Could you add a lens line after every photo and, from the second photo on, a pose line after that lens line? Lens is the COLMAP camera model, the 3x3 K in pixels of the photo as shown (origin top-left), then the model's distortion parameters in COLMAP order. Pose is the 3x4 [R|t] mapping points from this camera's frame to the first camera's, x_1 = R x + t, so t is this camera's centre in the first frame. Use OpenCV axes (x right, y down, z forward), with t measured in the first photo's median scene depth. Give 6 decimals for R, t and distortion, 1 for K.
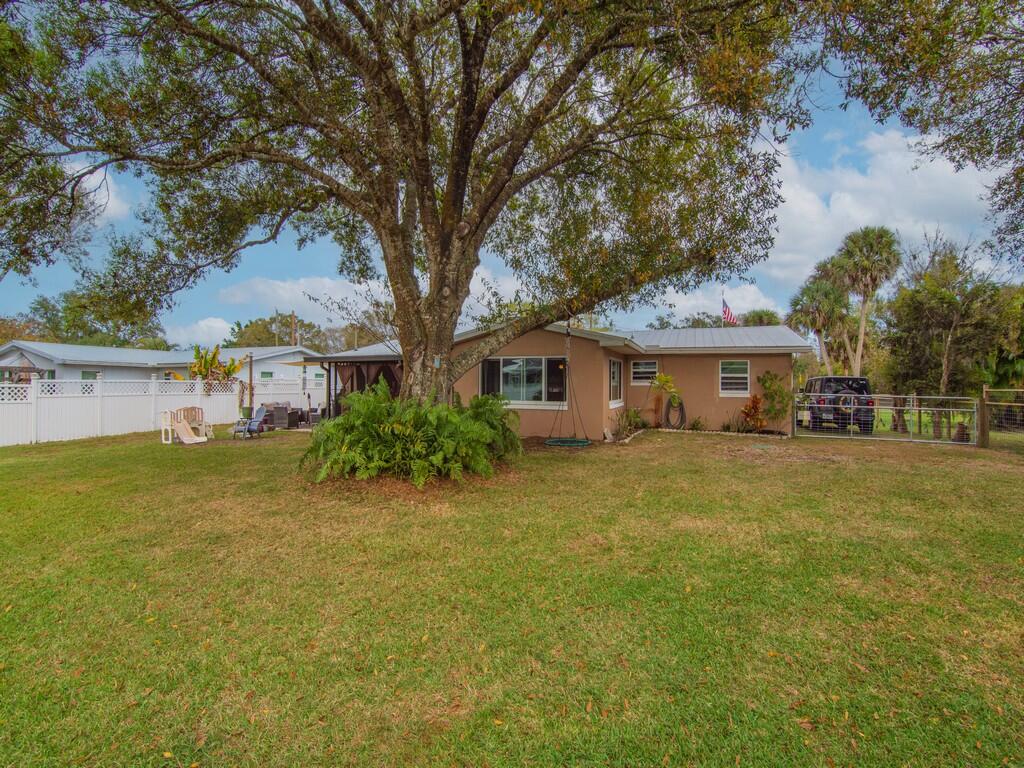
lens RADIAL K [[500.7, 0, 514.2], [0, 500.7, 387.7], [0, 0, 1]] dist [-0.002161, 0.000545]
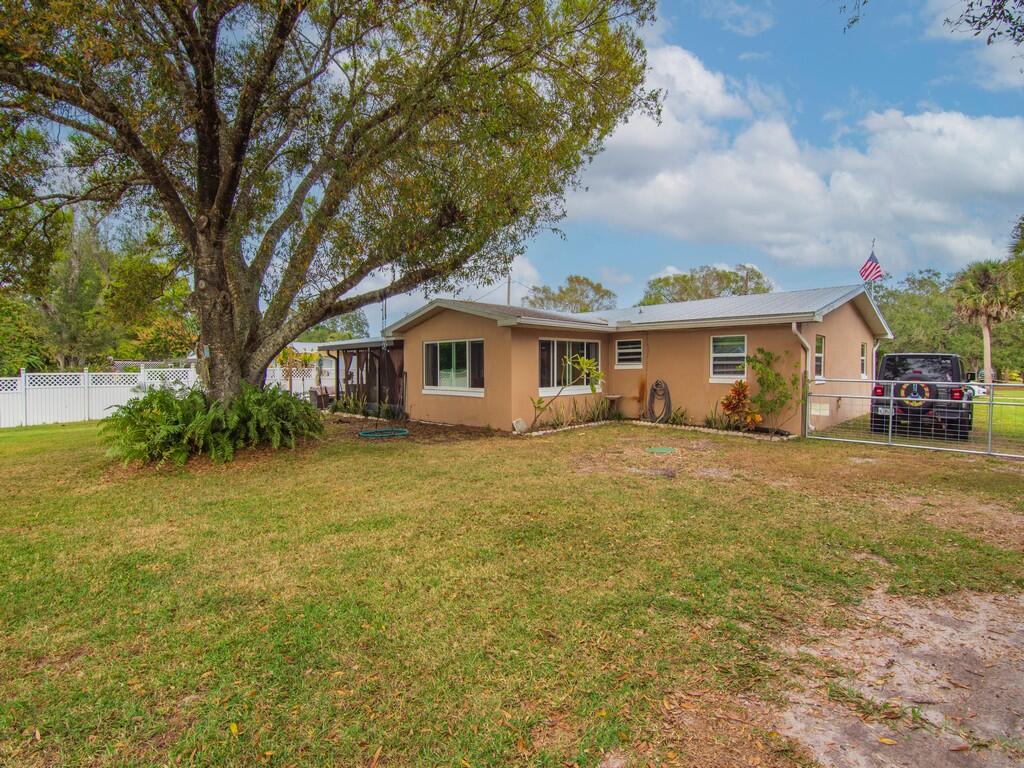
lens RADIAL K [[500.7, 0, 511.9], [0, 500.7, 379.2], [0, 0, 1]] dist [-0.002161, 0.000545]
pose [[0.910116, -0.001048, -0.414351, 0.475239], [0.008439, 0.999836, 0.016006, -0.002815], [0.414267, -0.018064, 0.909976, 0.167525]]
